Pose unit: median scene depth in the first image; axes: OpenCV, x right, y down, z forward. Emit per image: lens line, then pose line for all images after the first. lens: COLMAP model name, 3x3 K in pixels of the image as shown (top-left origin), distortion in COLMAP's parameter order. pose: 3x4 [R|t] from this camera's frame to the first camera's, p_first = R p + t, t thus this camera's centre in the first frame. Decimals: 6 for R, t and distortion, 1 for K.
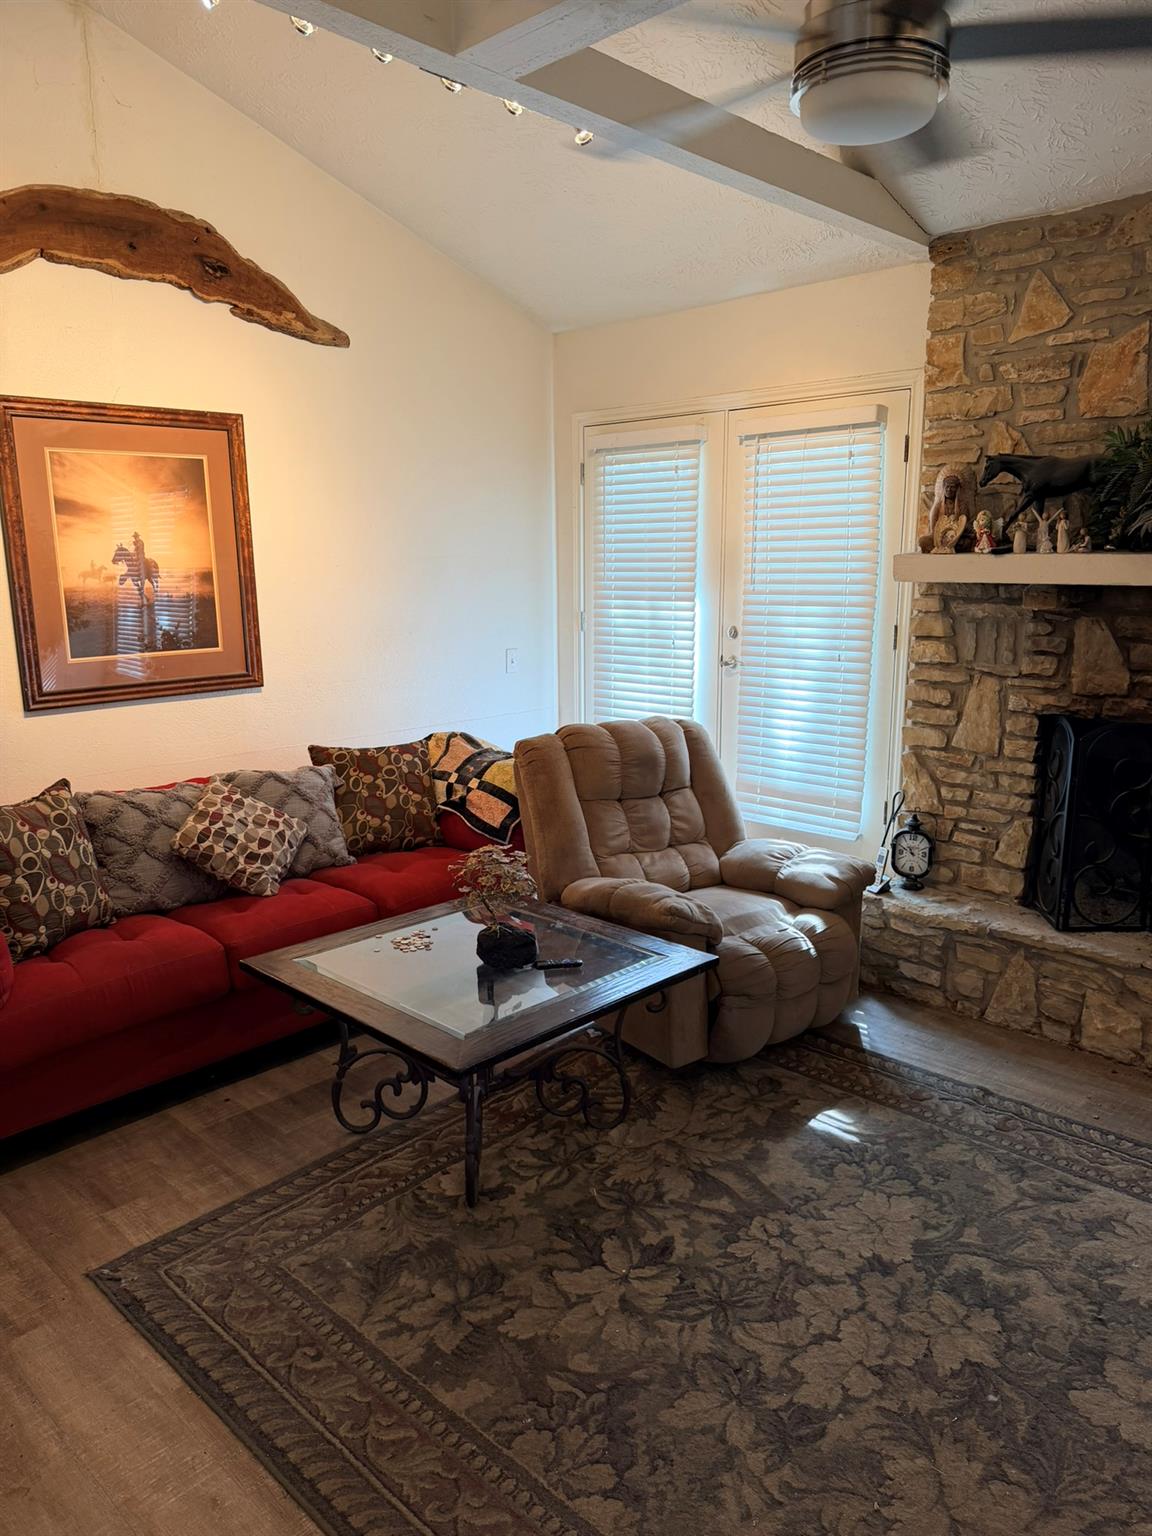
lens RADIAL K [[1075.8, 0, 577.1], [0, 1075.8, 772.9], [0, 0, 1]] dist [0.076380, -0.110746]
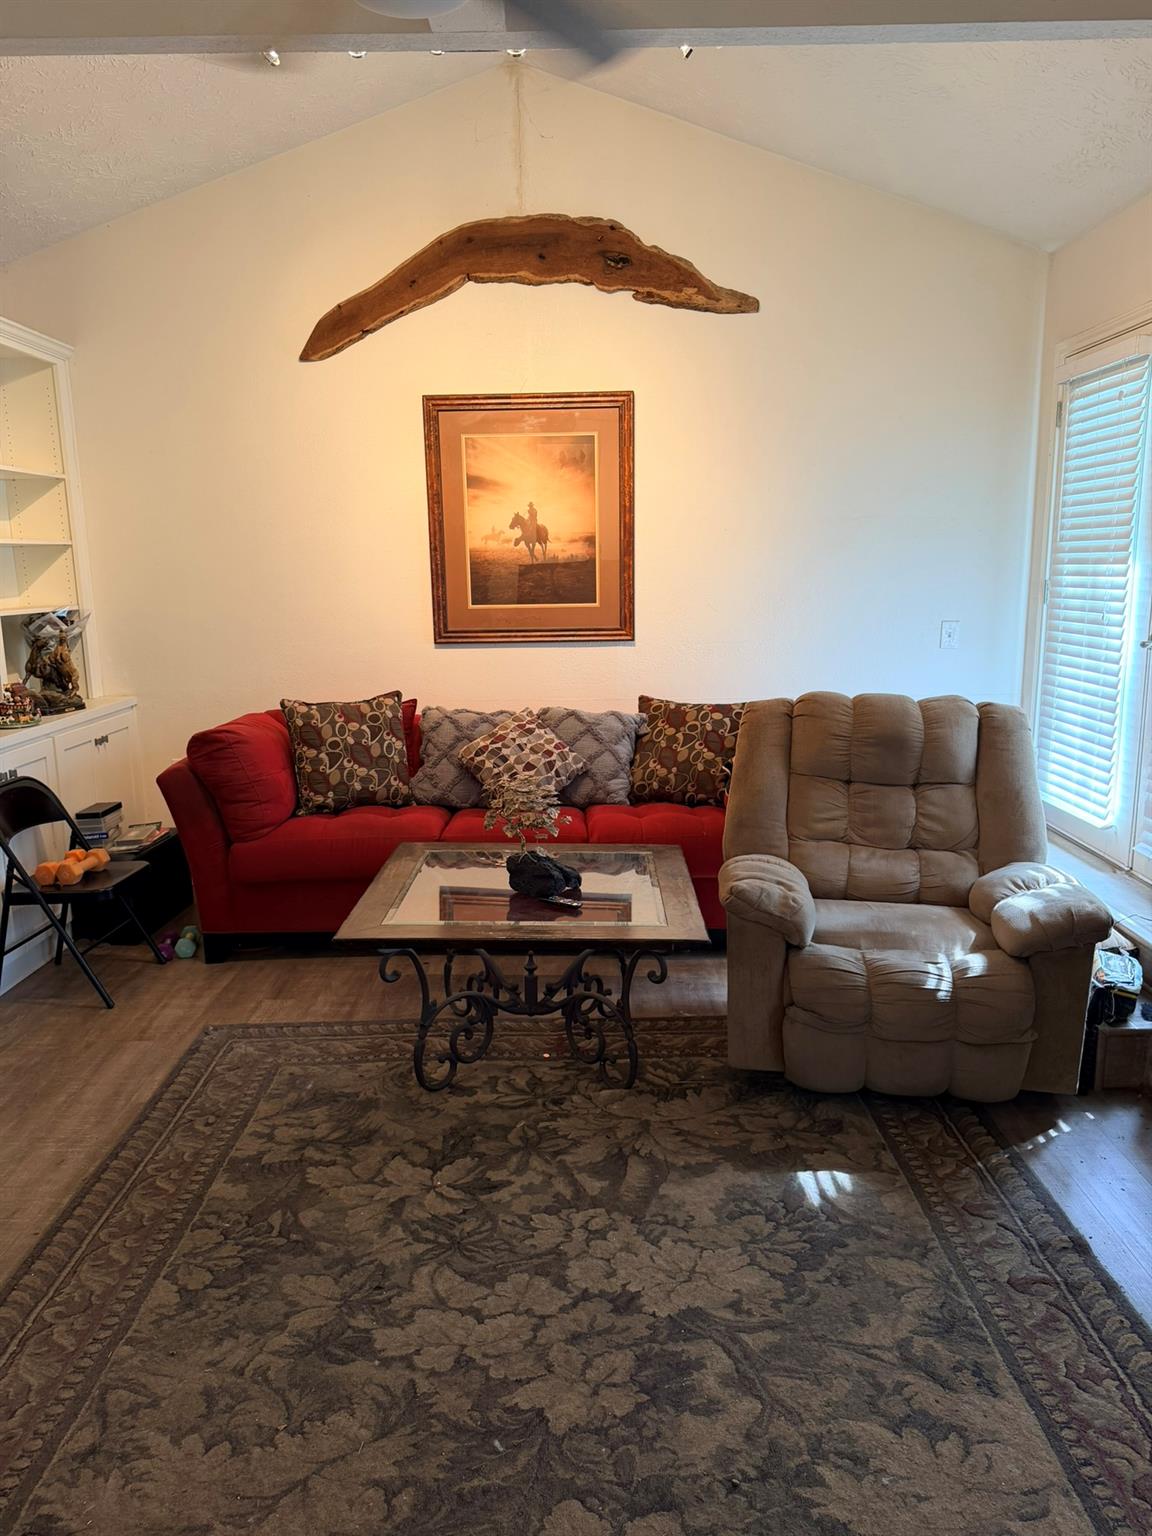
lens RADIAL K [[1071.2, 0, 570.4], [0, 1071.2, 767.5], [0, 0, 1]] dist [0.143727, -0.256471]
pose [[0.683353, 0.135204, -0.717460, 0.563570], [-0.141244, 0.988620, 0.051775, 0.000399], [0.716295, 0.065956, 0.694673, 0.244100]]
